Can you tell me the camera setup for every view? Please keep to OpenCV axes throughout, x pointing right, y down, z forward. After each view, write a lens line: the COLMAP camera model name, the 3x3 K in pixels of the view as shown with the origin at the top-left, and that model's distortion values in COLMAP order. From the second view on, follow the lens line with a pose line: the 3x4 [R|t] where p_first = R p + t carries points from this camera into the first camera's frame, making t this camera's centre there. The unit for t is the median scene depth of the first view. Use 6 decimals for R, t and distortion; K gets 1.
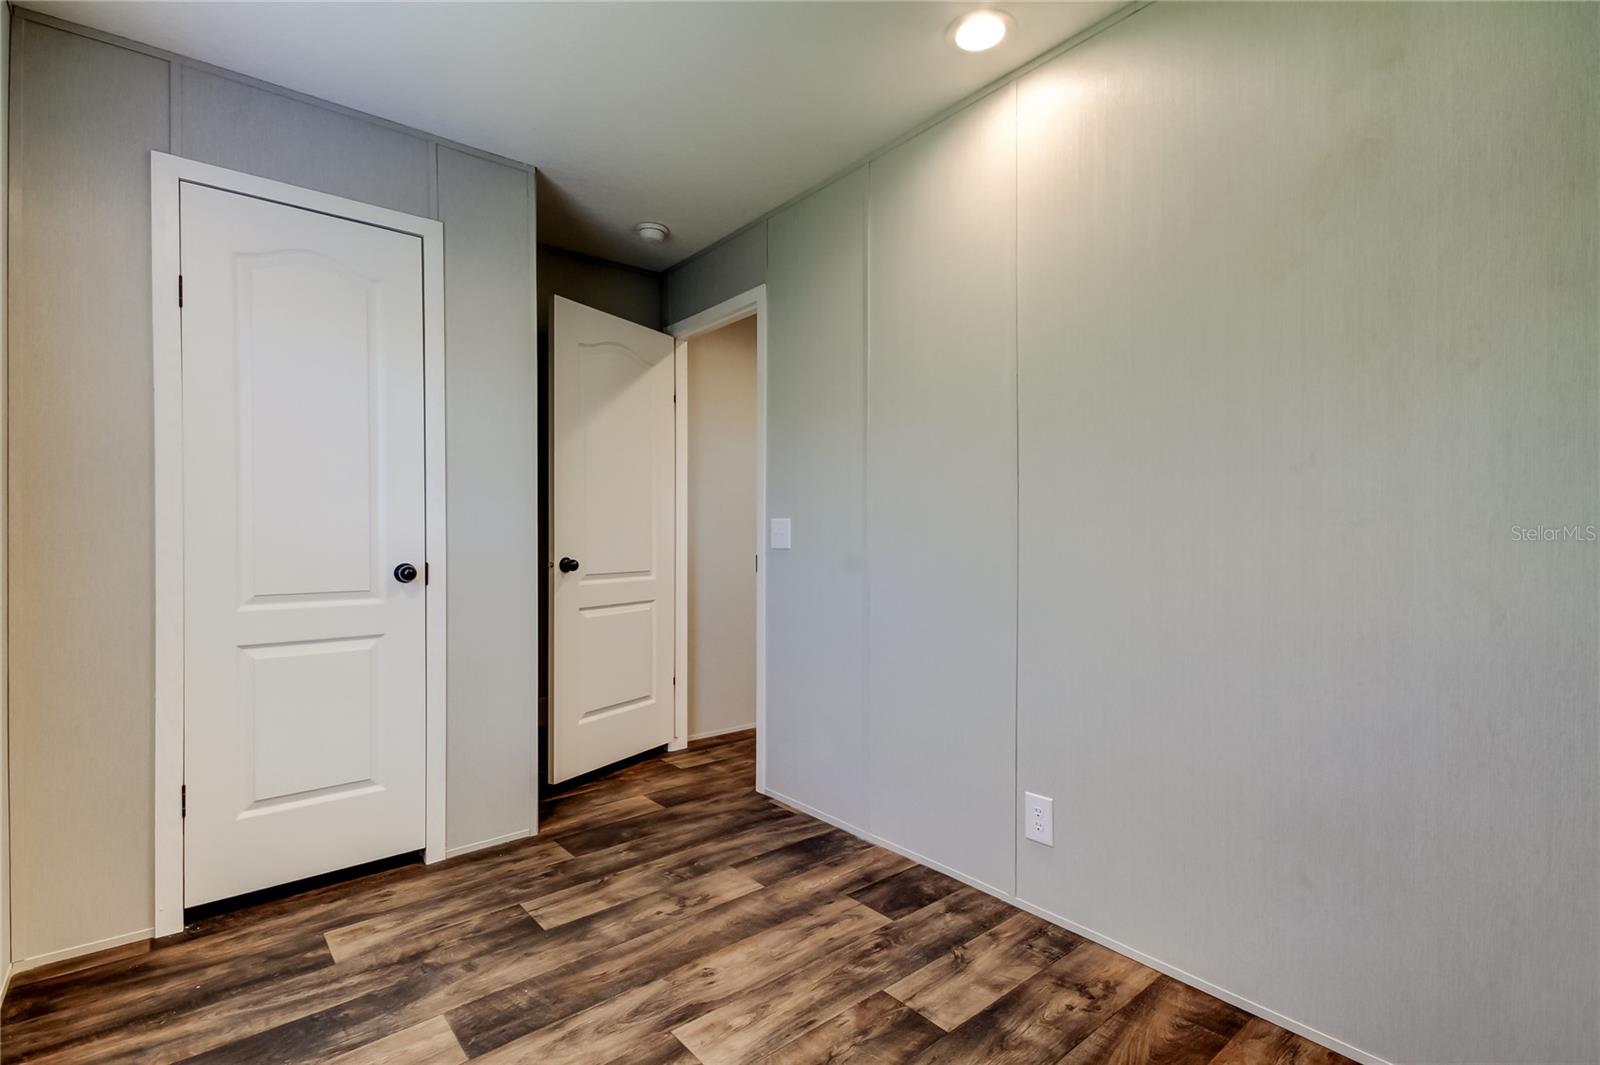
lens RADIAL K [[750.6, 0, 773.5], [0, 750.6, 546.2], [0, 0, 1]] dist [0.022724, -0.004674]
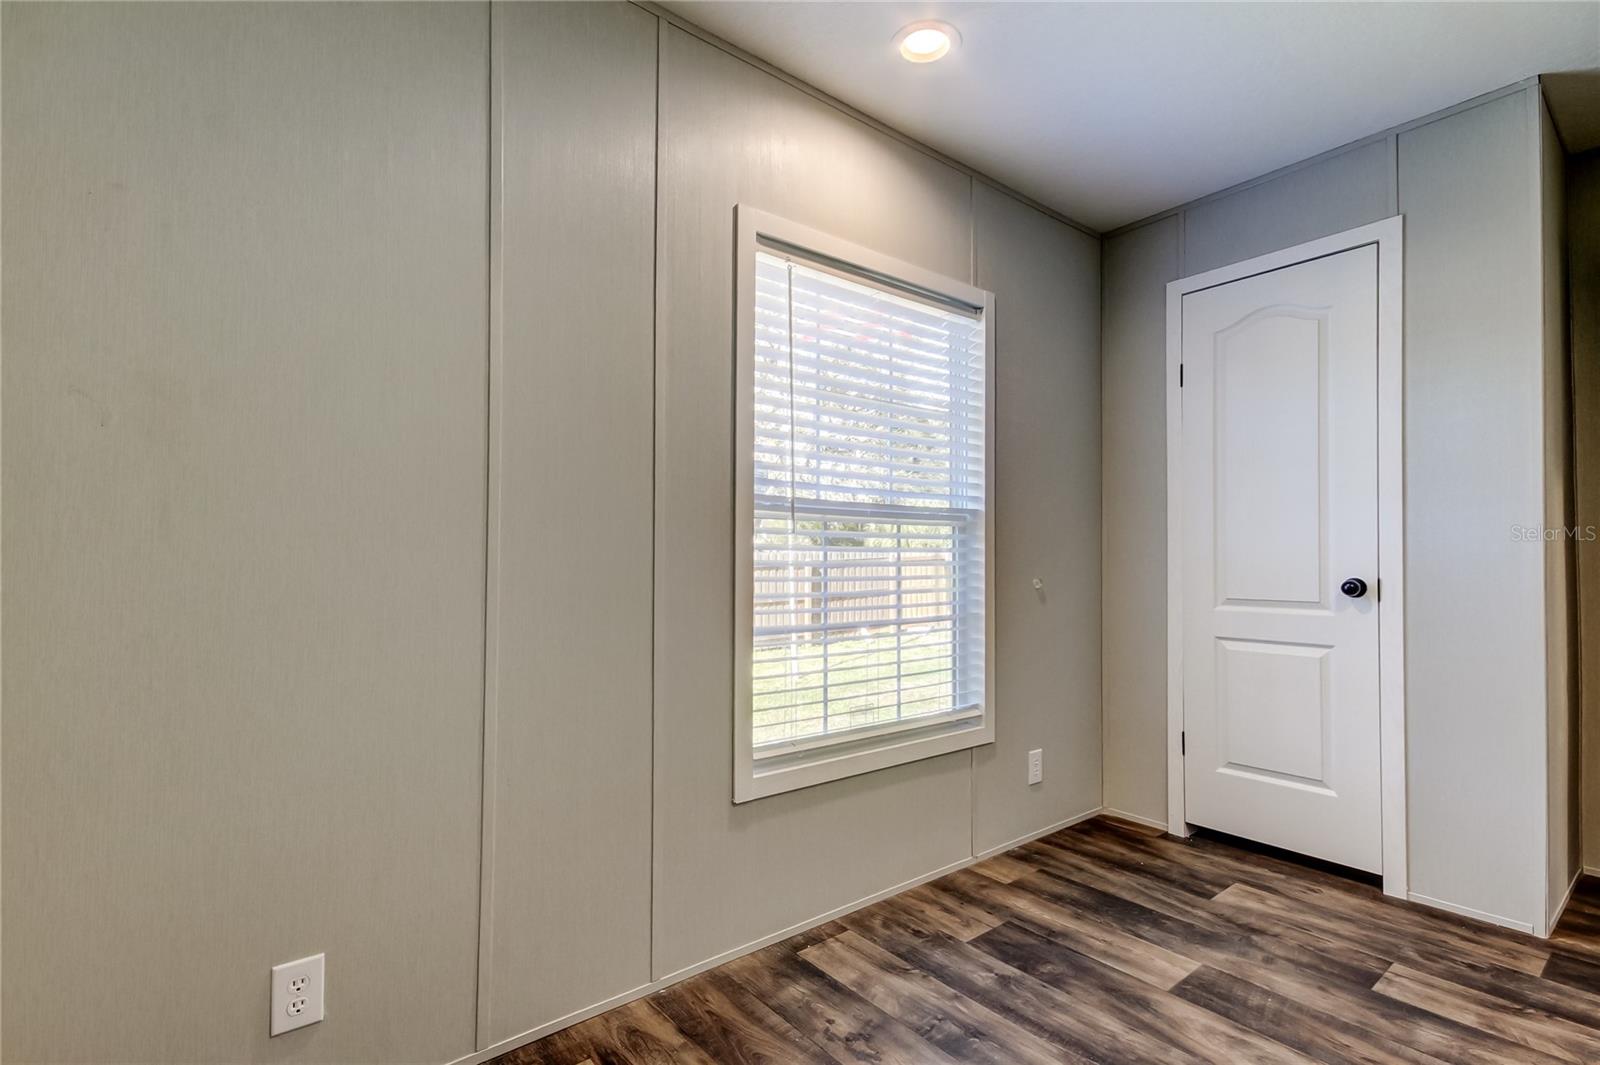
lens RADIAL K [[750.6, 0, 839.3], [0, 750.6, 553.1], [0, 0, 1]] dist [0.022724, -0.004674]
pose [[0.029191, 0.000328, -0.999574, 0.574859], [-0.015640, 0.999878, -0.000129, 0.002451], [0.999451, 0.015637, 0.029192, 0.335607]]
